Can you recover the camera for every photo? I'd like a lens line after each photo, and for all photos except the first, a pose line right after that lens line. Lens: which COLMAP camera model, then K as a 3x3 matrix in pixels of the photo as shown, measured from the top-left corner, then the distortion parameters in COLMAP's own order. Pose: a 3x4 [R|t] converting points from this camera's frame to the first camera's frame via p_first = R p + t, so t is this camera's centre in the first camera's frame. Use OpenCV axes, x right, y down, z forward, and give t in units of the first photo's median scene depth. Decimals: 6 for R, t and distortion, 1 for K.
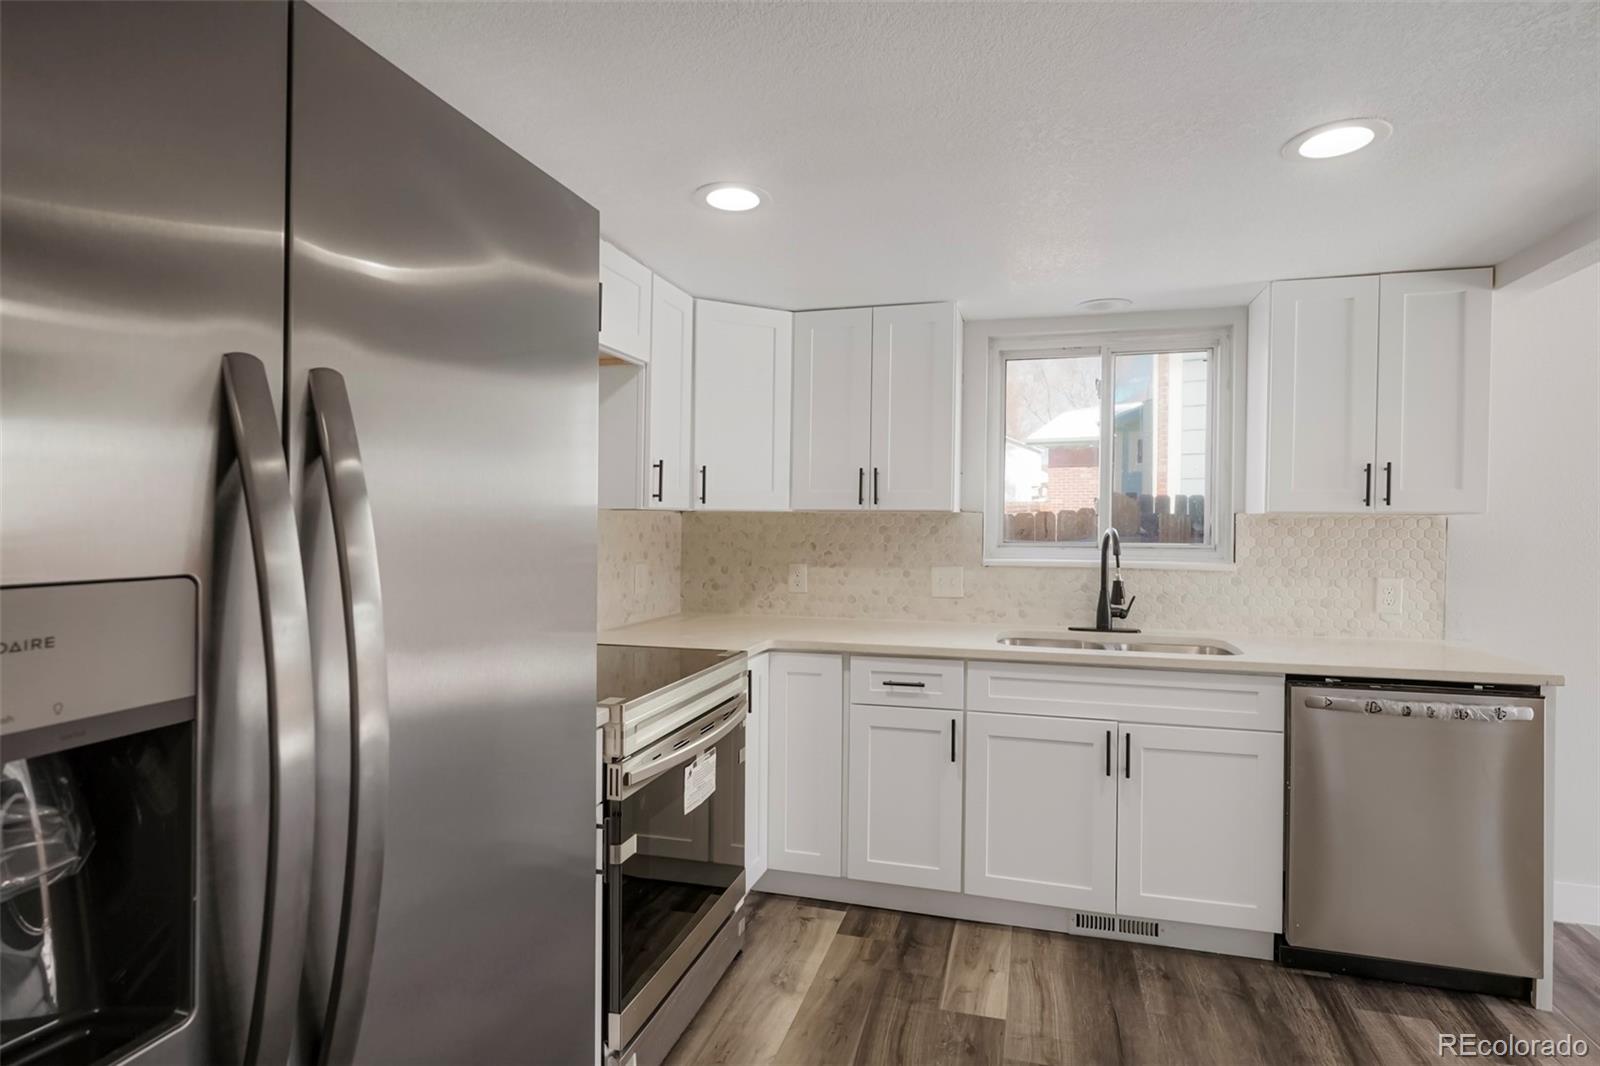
lens RADIAL K [[809.9, 0, 793.8], [0, 809.9, 524.7], [0, 0, 1]] dist [-0.012983, -0.000270]
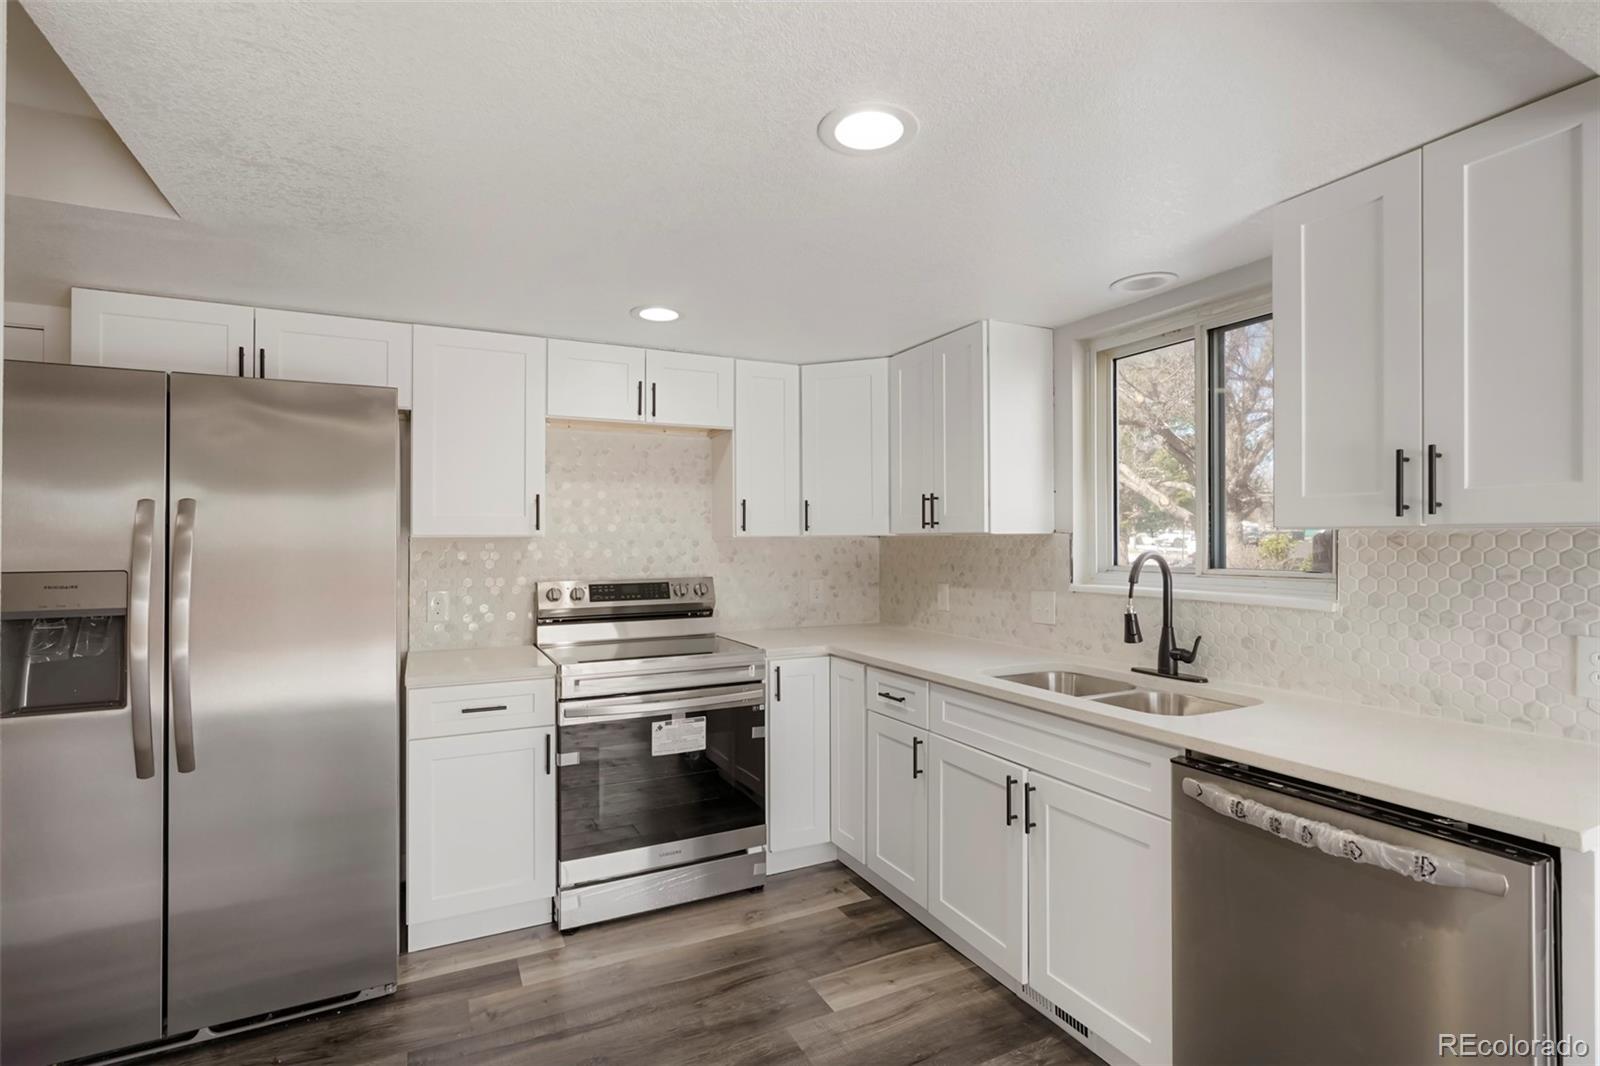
lens RADIAL K [[760.9, 0, 788.7], [0, 760.9, 537.8], [0, 0, 1]] dist [-0.000096, 0.000406]
pose [[0.669955, -0.014053, -0.742269, 0.777386], [0.008137, 0.999900, -0.011587, -0.003027], [0.742357, 0.001723, 0.670002, 0.218949]]
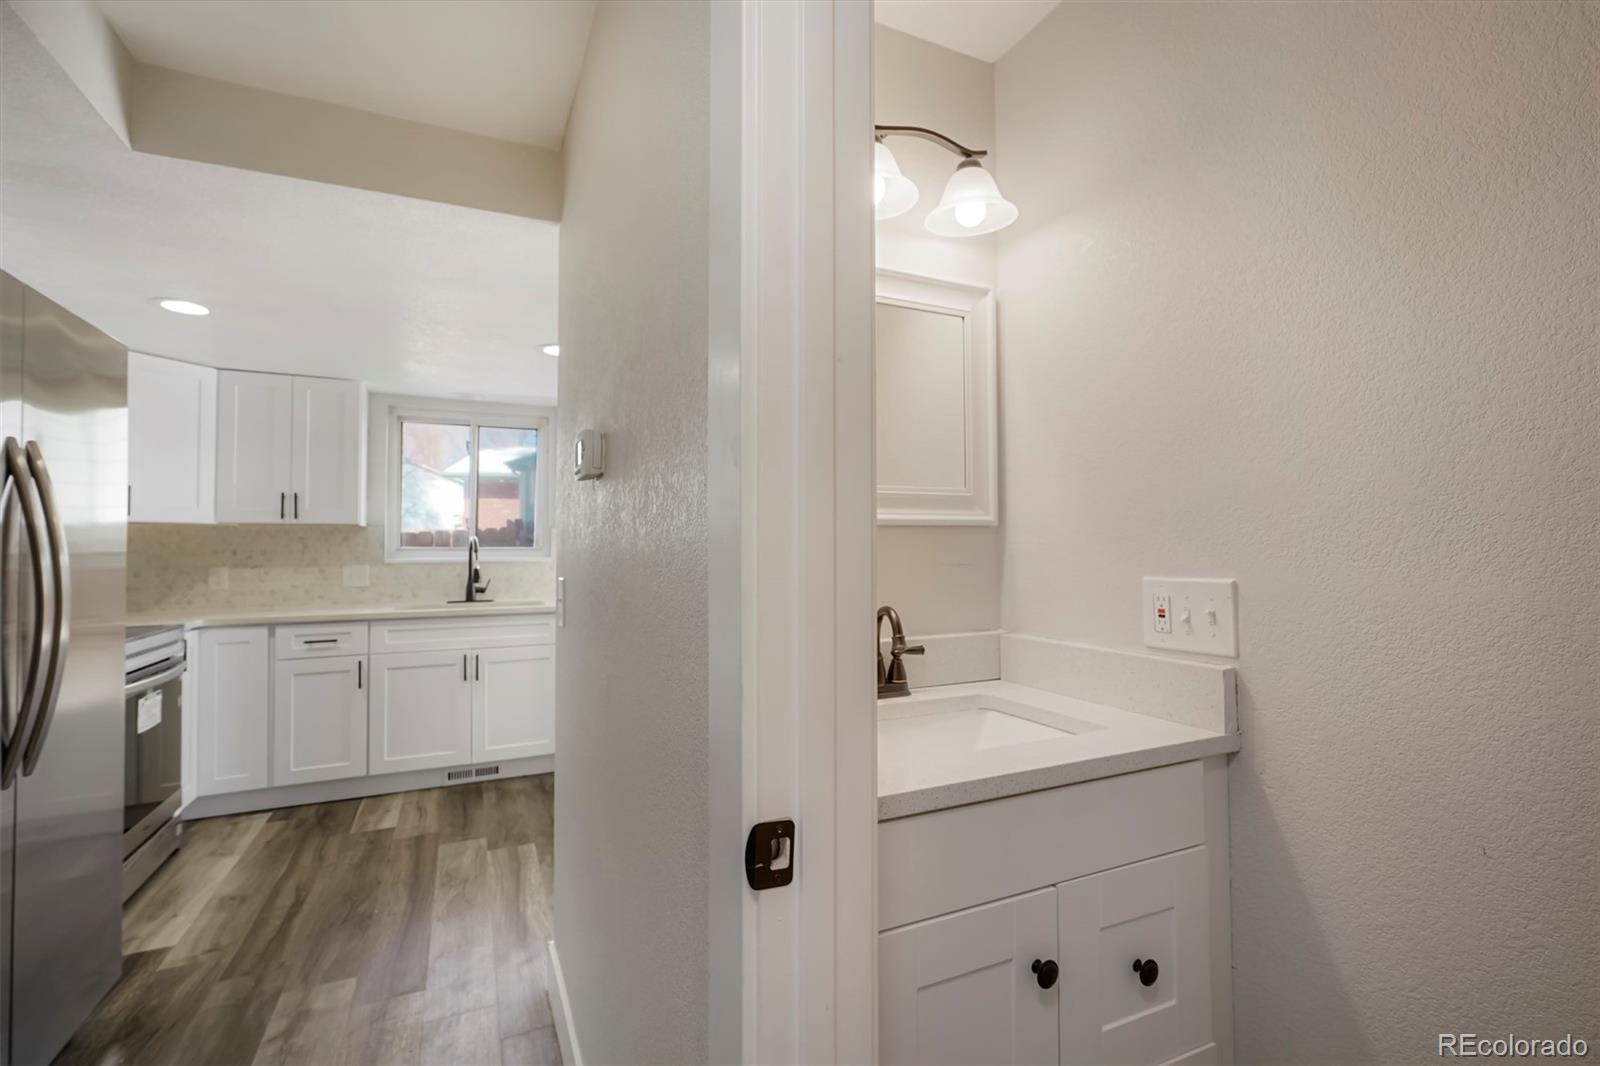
lens RADIAL K [[738.6, 0, 805.1], [0, 738.6, 538.5], [0, 0, 1]] dist [-0.005053, 0.004495]
pose [[0.747785, 0.000629, 0.663940, -0.092344], [0.011916, 0.999826, -0.014368, 0.039767], [-0.663834, 0.018655, 0.747648, -0.564884]]
